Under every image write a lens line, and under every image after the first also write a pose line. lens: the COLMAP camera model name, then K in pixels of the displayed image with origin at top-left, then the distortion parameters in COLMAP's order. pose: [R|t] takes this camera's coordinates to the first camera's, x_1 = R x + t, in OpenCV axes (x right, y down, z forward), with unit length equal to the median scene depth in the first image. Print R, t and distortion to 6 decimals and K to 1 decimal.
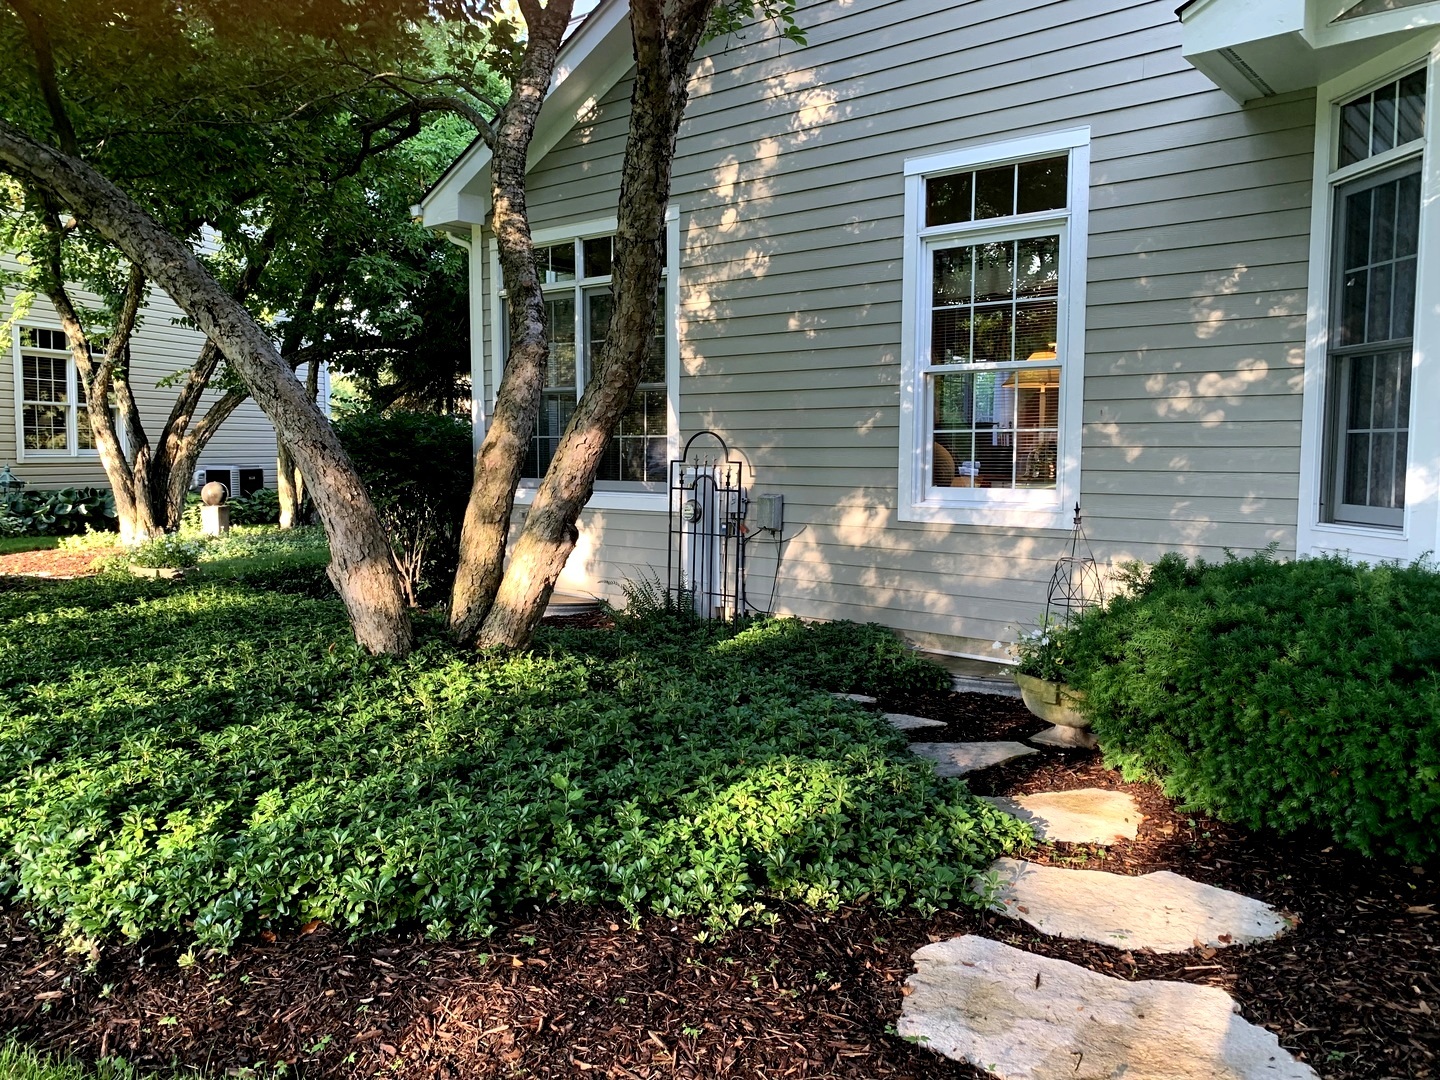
lens RADIAL K [[1105.9, 0, 720.0], [0, 1105.9, 540.0], [0, 0, 1]] dist [0.133178, -0.197196]
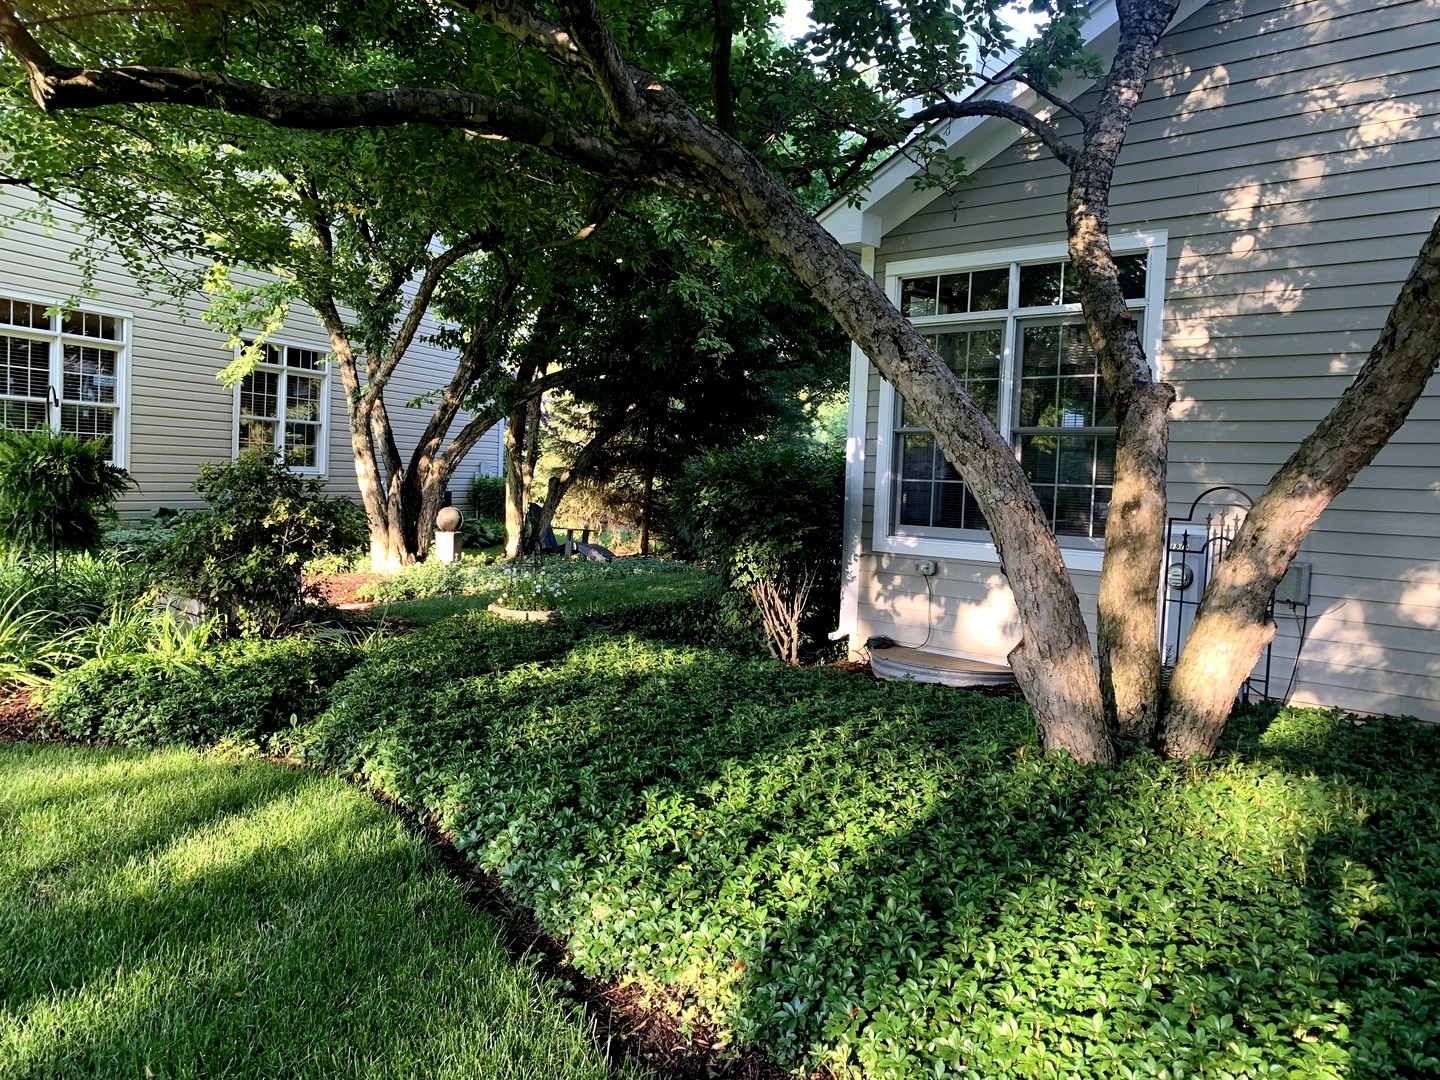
lens RADIAL K [[1103.7, 0, 720.0], [0, 1103.7, 540.0], [0, 0, 1]] dist [0.033435, 0.000613]
pose [[0.999083, 0.037227, -0.021143, -0.368505], [-0.037677, 0.999063, -0.021308, -0.022145], [0.020330, 0.022085, 0.999549, 0.119121]]
